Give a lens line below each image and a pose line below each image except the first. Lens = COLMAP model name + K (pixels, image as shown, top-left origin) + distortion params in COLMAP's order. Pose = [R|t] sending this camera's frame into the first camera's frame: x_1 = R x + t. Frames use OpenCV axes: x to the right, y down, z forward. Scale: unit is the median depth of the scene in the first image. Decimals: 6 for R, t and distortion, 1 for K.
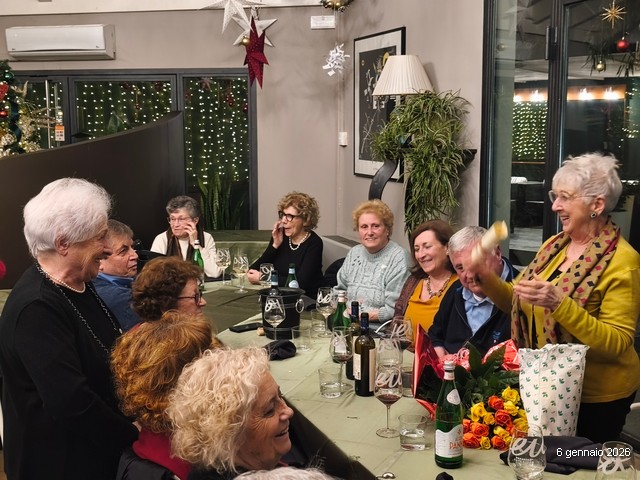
lens RADIAL K [[867.1, 0, 318.3], [0, 867.1, 246.3], [0, 0, 1]] dist [0.171915, -0.468296]
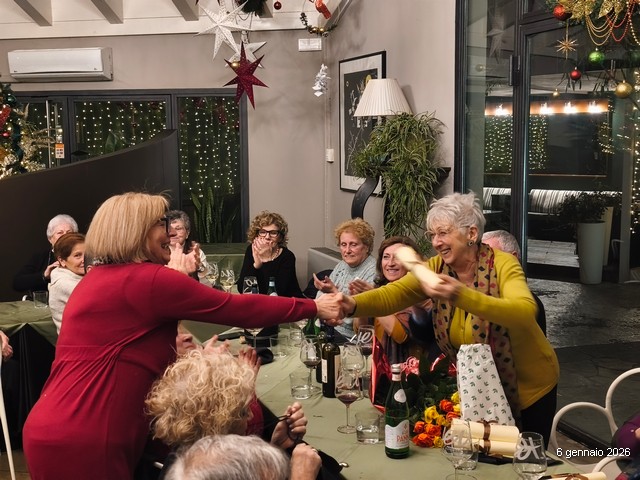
lens RADIAL K [[867.4, 0, 315.0], [0, 867.4, 240.0], [0, 0, 1]] dist [0.179990, -0.516047]
pose [[0.999973, -0.005424, -0.004883, 0.017288], [0.005341, 0.999845, -0.016754, -0.004747], [0.004973, 0.016728, 0.999848, -0.052167]]
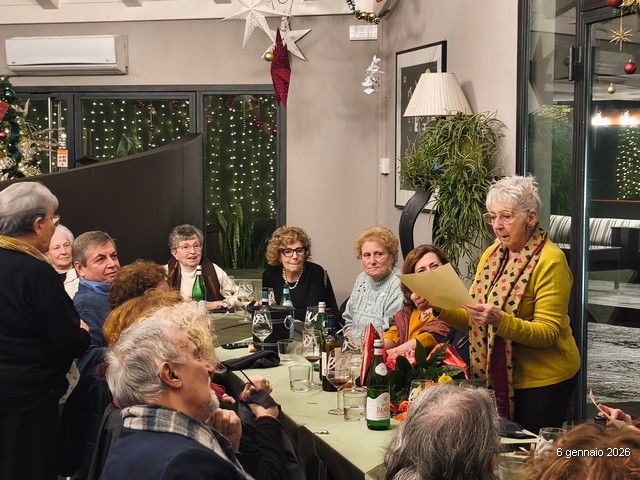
lens RADIAL K [[1224.6, 0, 320.1], [0, 1224.6, 252.2], [0, 0, 1]] dist [0.186887, -0.454106]
pose [[0.996885, 0.013787, -0.077651, 0.069479], [-0.018410, 0.998080, -0.059137, 0.039540], [0.076686, 0.060382, 0.995225, -0.237496]]
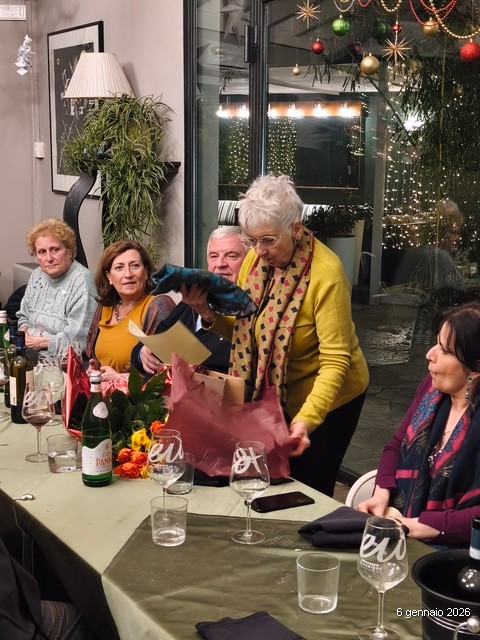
lens RADIAL K [[998.2, 0, 240.3], [0, 998.2, 318.3], [0, 0, 1]] dist [0.193436, -0.623763]
pose [[0.981181, -0.016466, 0.192389, 0.033710], [0.010401, 0.999418, 0.032493, 0.014334], [-0.192812, -0.029880, 0.980781, -0.026055]]
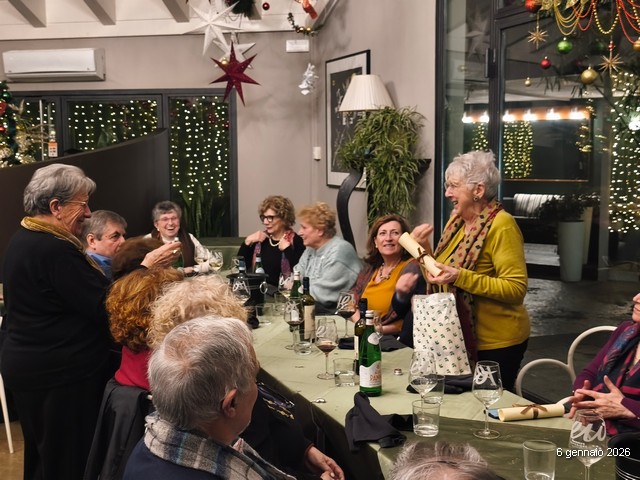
lens RADIAL K [[869.6, 0, 317.2], [0, 869.6, 242.1], [0, 0, 1]] dist [0.194483, -0.602556]
pose [[0.999958, -0.003569, 0.008386, 0.022403], [0.003847, 0.999435, -0.033401, 0.026172], [-0.008262, 0.033432, 0.999407, -0.088072]]
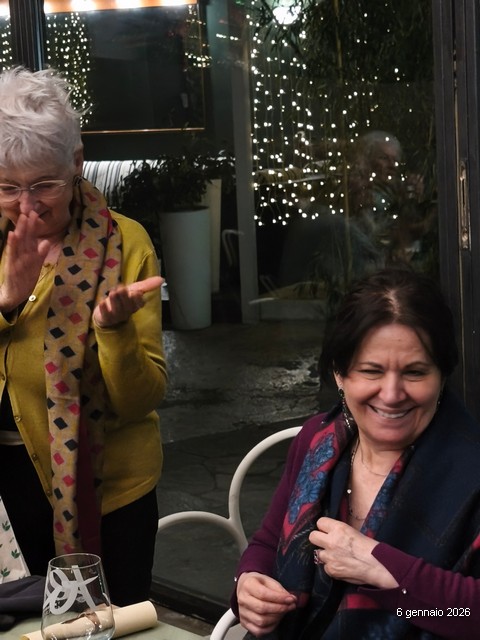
lens RADIAL K [[1730.6, 0, 240.0], [0, 1730.6, 320.2], [0, 0, 1]] dist [0.243628, -0.840953]
pose [[0.943319, -0.089152, 0.319690, 0.031120], [0.089824, 0.995877, 0.012676, 0.022124], [-0.319502, 0.016758, 0.947437, -0.013592]]
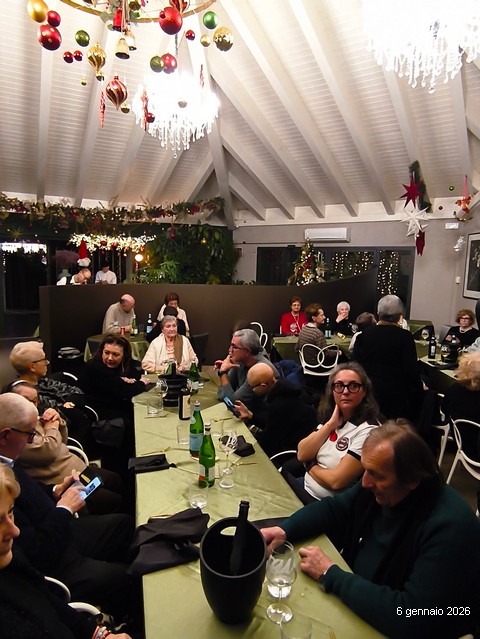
lens RADIAL K [[426.9, 0, 241.2], [0, 426.9, 320.3], [0, 0, 1]] dist [0.005977, -0.000226]
pose [[0.929643, 0.074179, -0.360918, -0.091512], [-0.078888, 0.996882, 0.001689, 0.016662], [0.359918, 0.026901, 0.932596, -0.187025]]
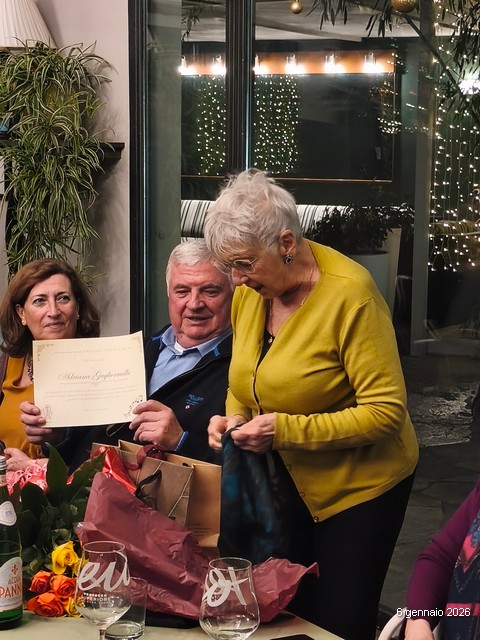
lens RADIAL K [[1518.3, 0, 225.1], [0, 1518.3, 321.0], [0, 0, 1]] dist [0.233821, -0.624948]
pose [[0.979828, -0.015167, 0.199266, 0.032454], [0.016543, 0.999849, -0.005245, 0.015217], [-0.199157, 0.008436, 0.979931, -0.033999]]
